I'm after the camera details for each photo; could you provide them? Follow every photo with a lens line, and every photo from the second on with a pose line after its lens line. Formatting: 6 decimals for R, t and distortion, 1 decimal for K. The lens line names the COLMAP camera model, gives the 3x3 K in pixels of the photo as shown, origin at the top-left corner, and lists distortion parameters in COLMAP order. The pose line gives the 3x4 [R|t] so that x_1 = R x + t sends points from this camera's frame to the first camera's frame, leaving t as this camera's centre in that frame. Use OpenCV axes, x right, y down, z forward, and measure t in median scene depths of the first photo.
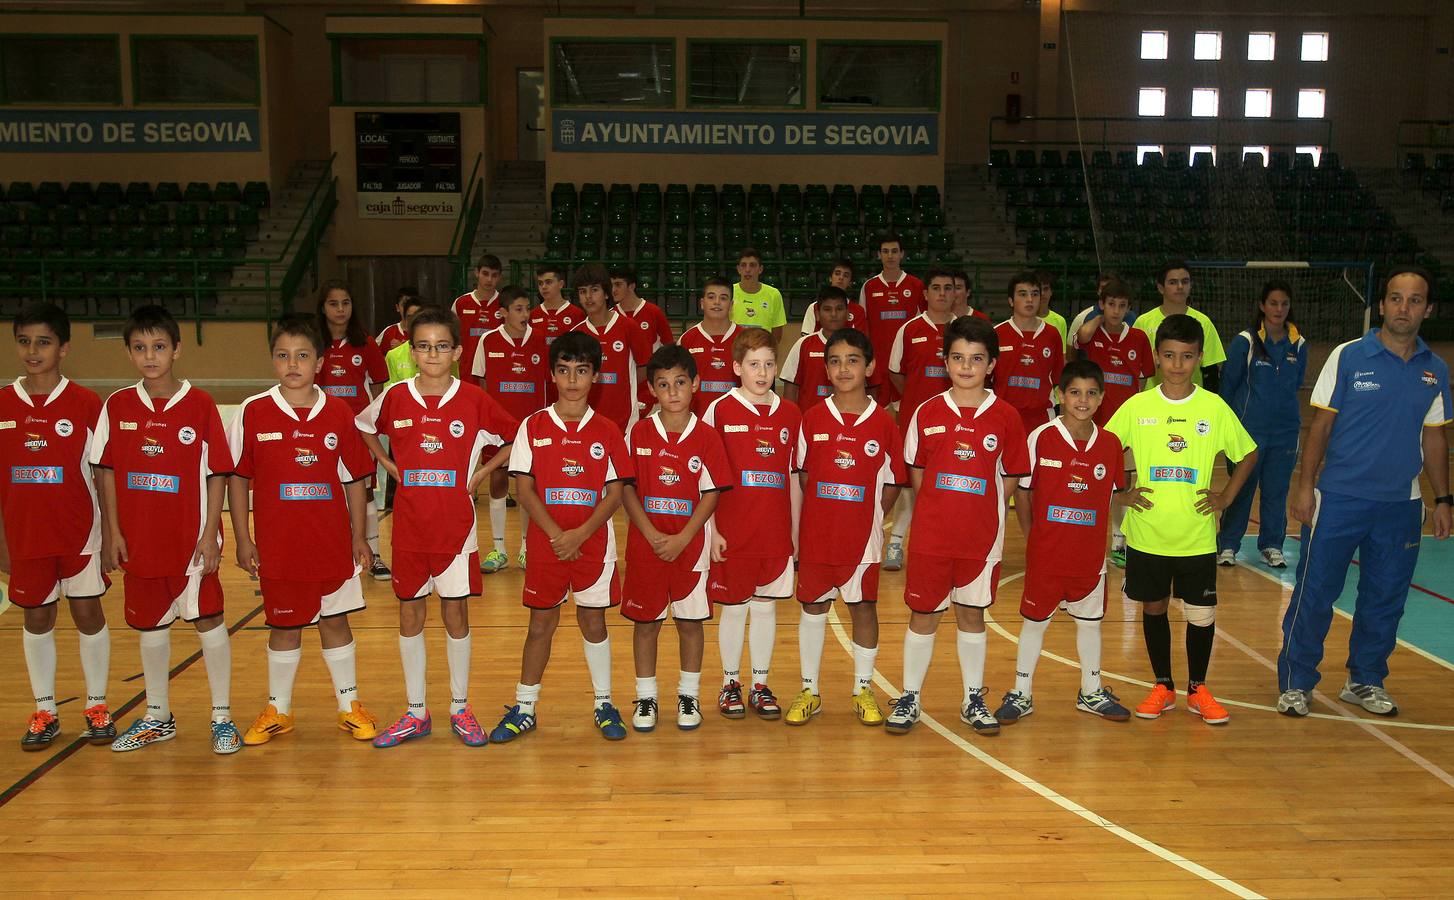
lens RADIAL K [[1464.7, 0, 728.8], [0, 1464.7, 507.3], [0, 0, 1]] dist [-0.015443, 0.000000]
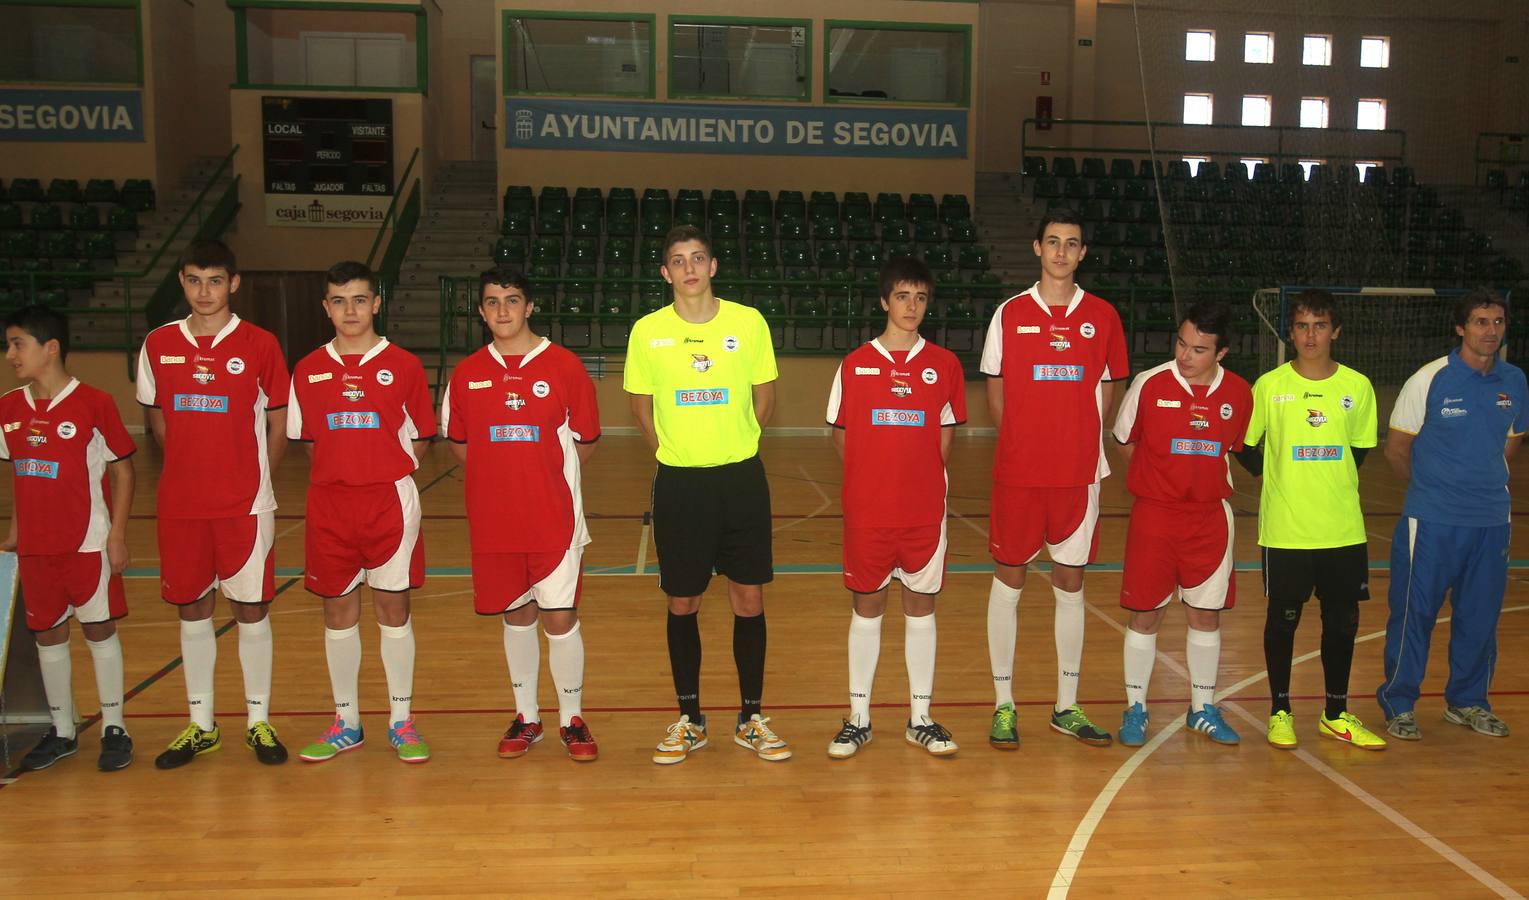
lens RADIAL K [[1473.8, 0, 821.8], [0, 1473.8, 501.0], [0, 0, 1]] dist [-0.026155, 0.000000]
pose [[0.997597, -0.000042, 0.069279, 0.000324], [0.001609, 0.999744, -0.022554, -0.024495], [-0.069260, 0.022611, 0.997342, 0.163569]]
